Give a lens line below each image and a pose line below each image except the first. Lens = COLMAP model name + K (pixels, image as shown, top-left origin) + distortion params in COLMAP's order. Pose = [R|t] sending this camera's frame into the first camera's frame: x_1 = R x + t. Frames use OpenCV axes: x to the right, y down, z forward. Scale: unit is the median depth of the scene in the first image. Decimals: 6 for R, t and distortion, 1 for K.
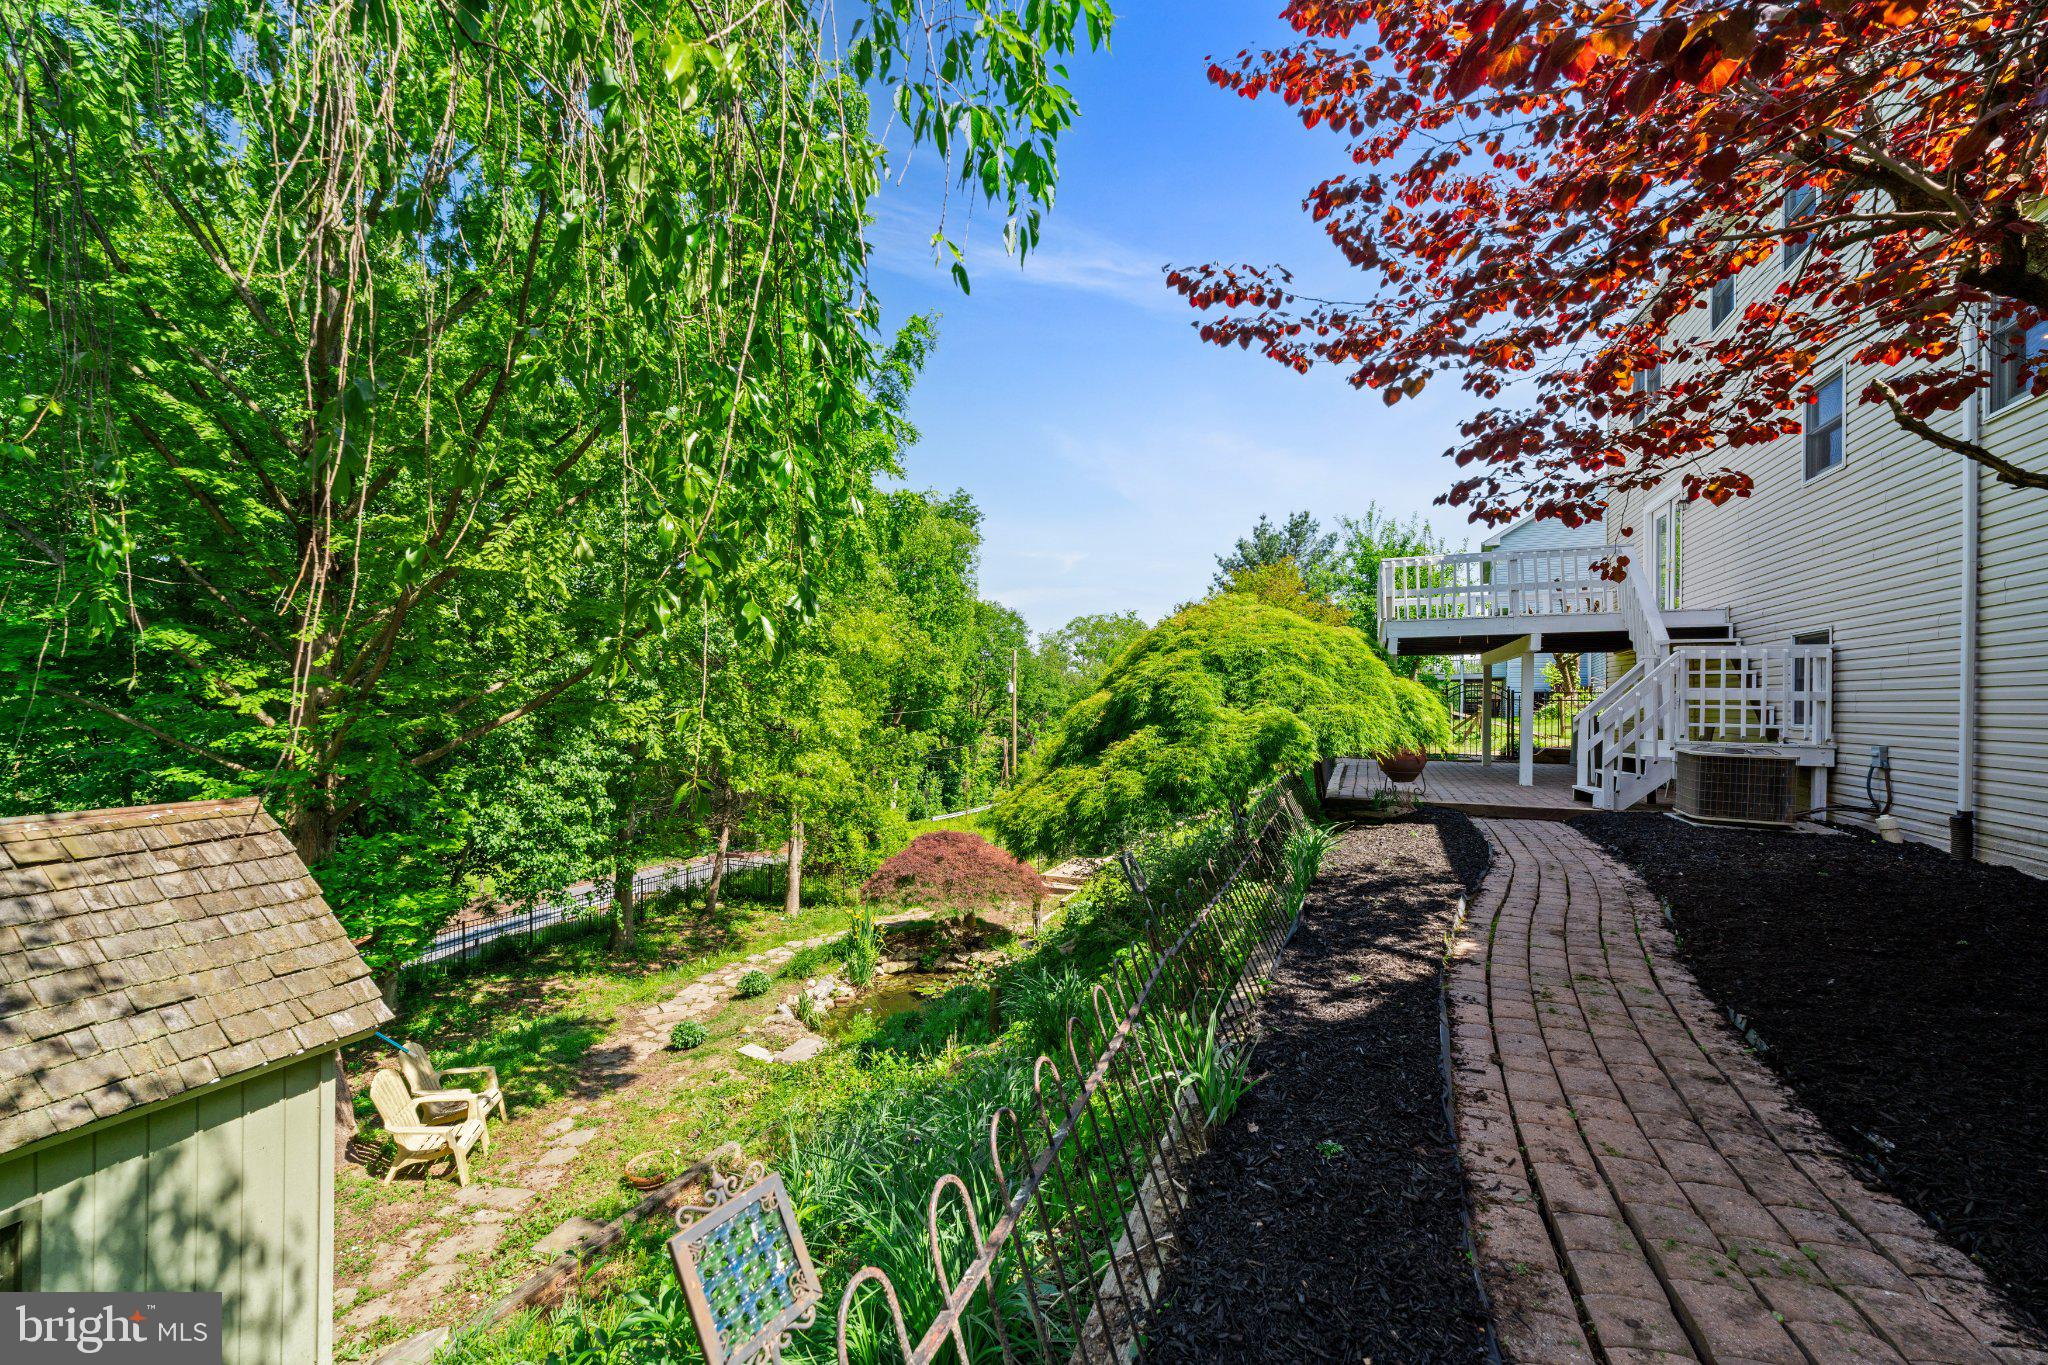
lens RADIAL K [[823.3, 0, 1024.1], [0, 823.3, 694.4], [0, 0, 1]] dist [-0.004306, -0.002191]
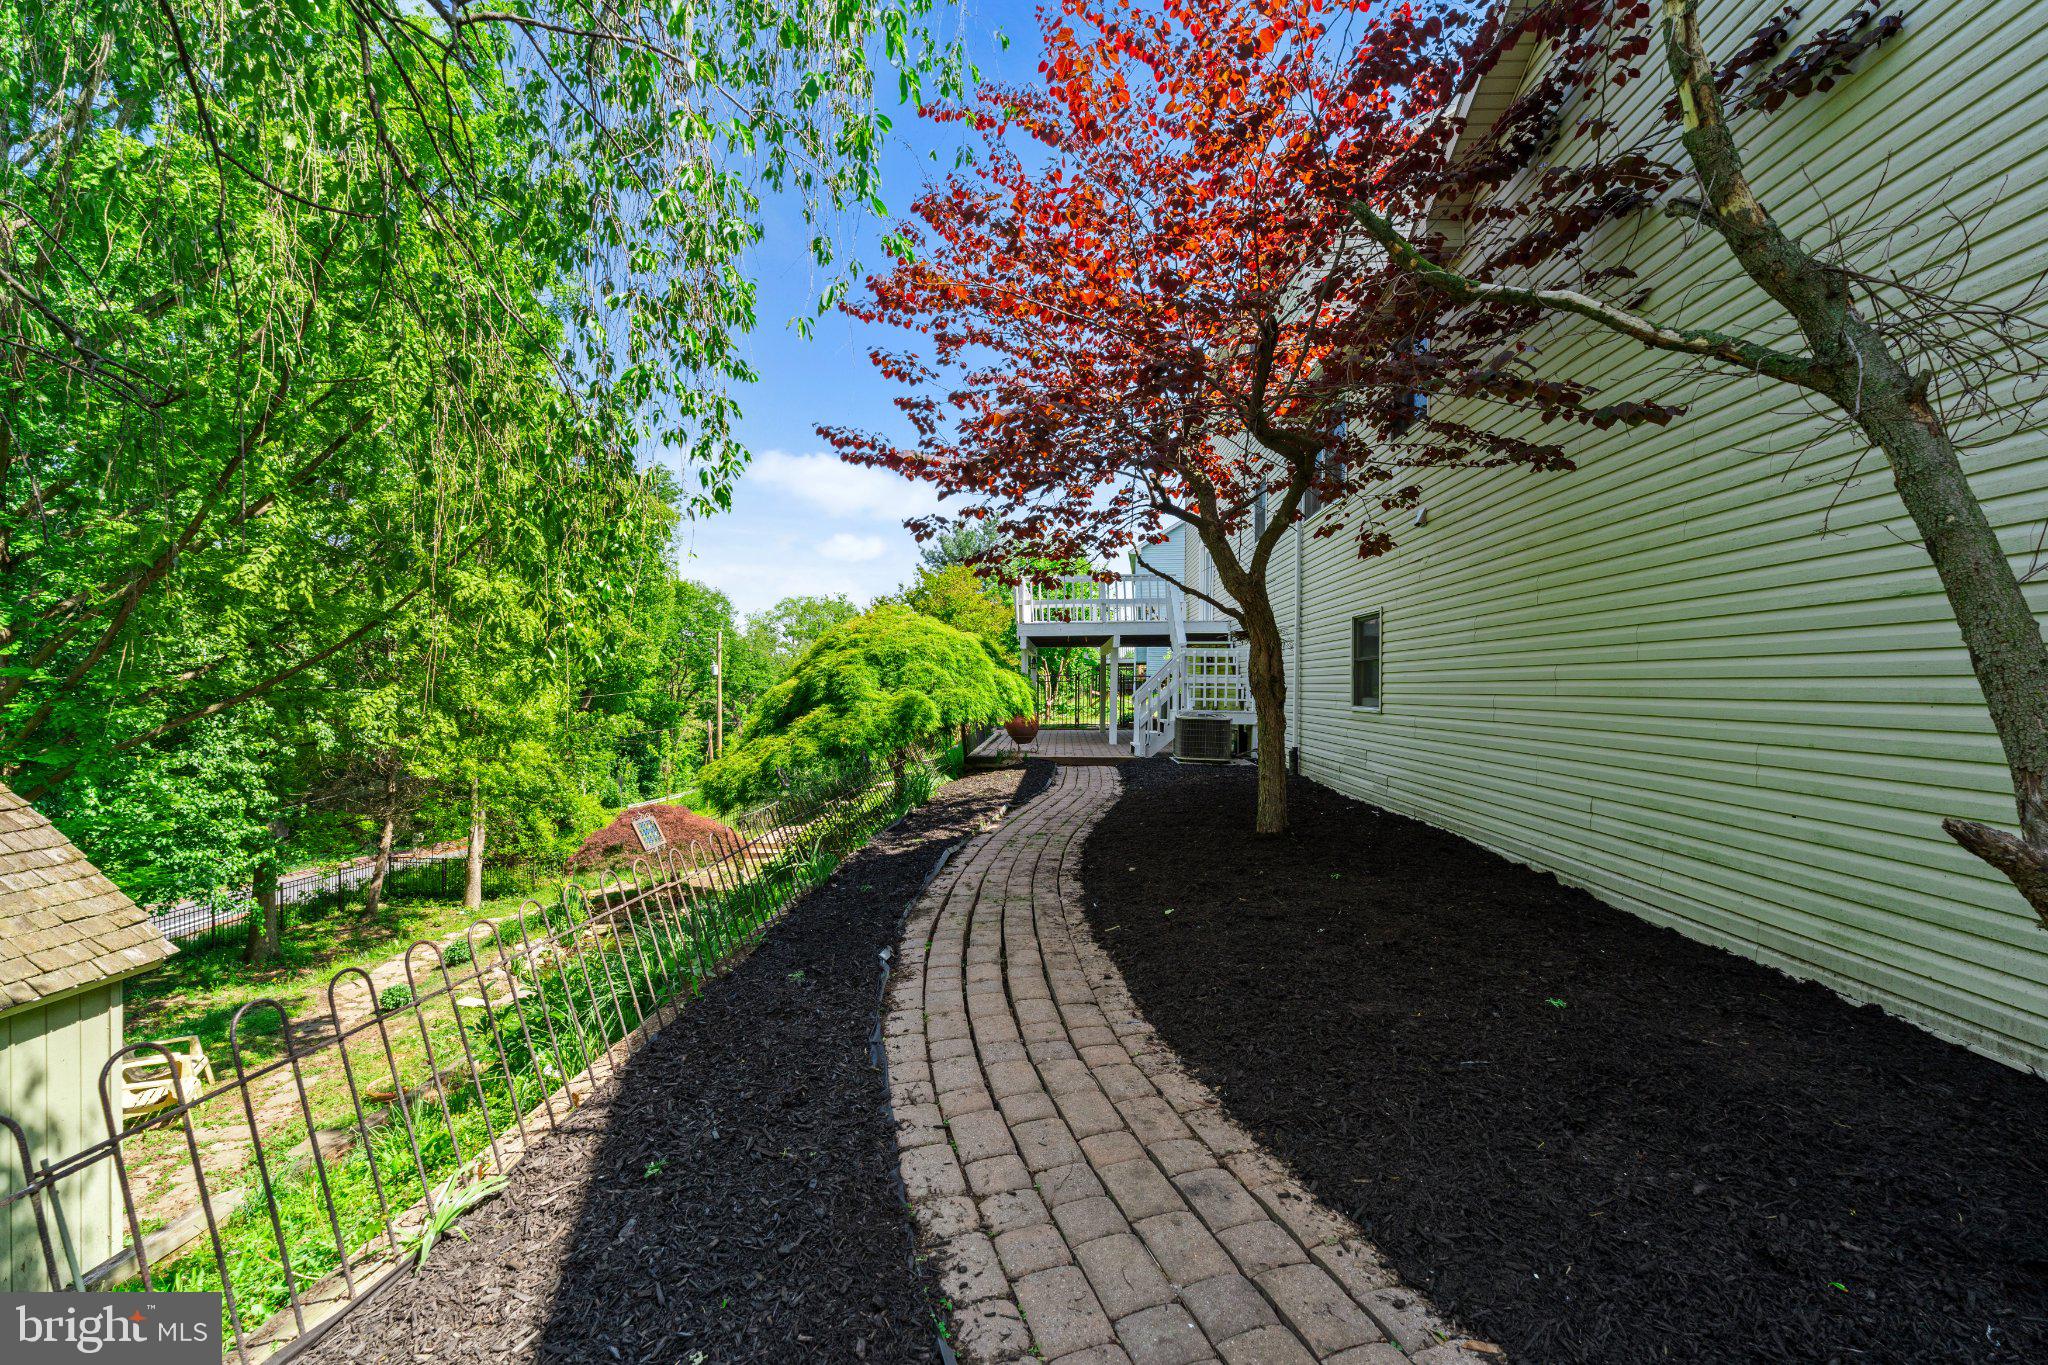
lens RADIAL K [[823.3, 0, 1030.3], [0, 823.3, 685.7], [0, 0, 1]] dist [-0.004306, -0.002191]
pose [[0.939479, -0.005932, 0.342556, 0.003265], [0.001498, 0.999912, 0.013206, -0.005442], [-0.342604, -0.011894, 0.939405, -0.199415]]
